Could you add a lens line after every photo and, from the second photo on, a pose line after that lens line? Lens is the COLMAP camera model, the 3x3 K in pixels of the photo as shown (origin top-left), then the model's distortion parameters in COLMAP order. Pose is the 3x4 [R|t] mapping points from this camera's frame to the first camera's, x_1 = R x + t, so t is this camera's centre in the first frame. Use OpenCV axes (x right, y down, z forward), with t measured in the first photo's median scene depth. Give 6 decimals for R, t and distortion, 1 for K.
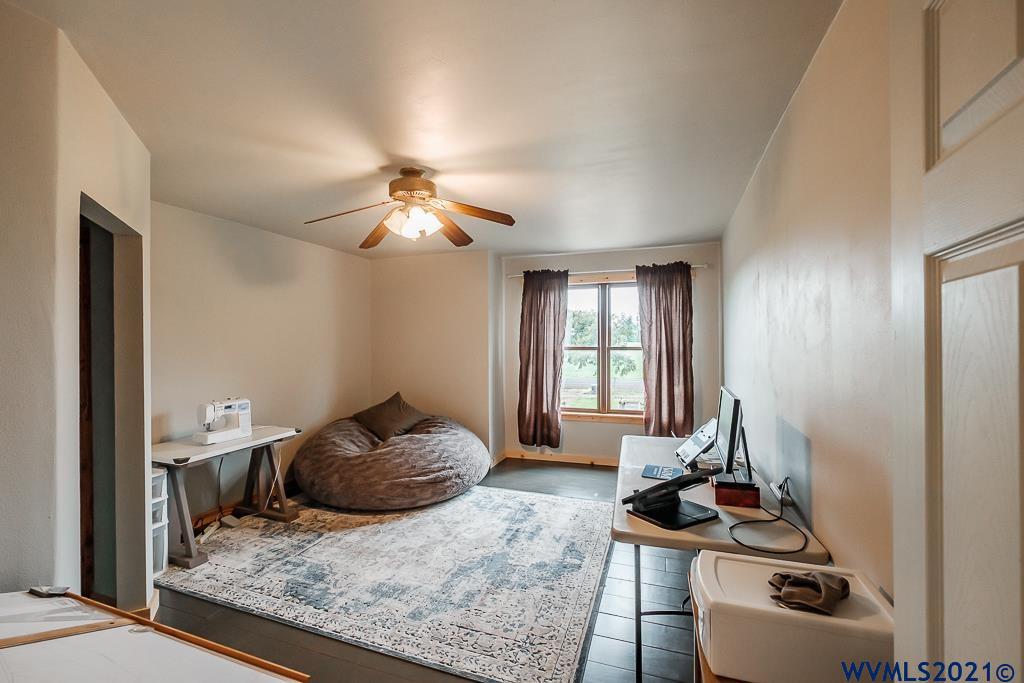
lens RADIAL K [[446.6, 0, 507.3], [0, 446.6, 343.0], [0, 0, 1]] dist [-0.004971, -0.000406]
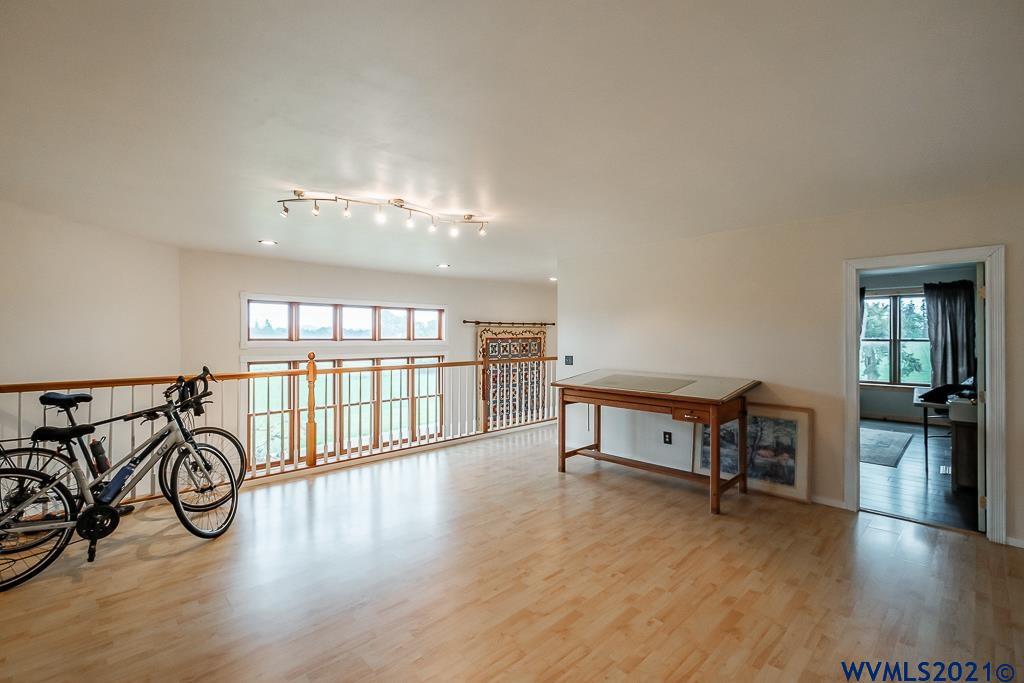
lens RADIAL K [[446.6, 0, 517.0], [0, 446.6, 337.7], [0, 0, 1]] dist [-0.004971, -0.000406]
pose [[0.897574, 0.003328, -0.440851, -0.250008], [-0.002846, 0.999994, 0.001756, 0.004735], [0.440855, -0.000322, 0.897578, -0.840209]]
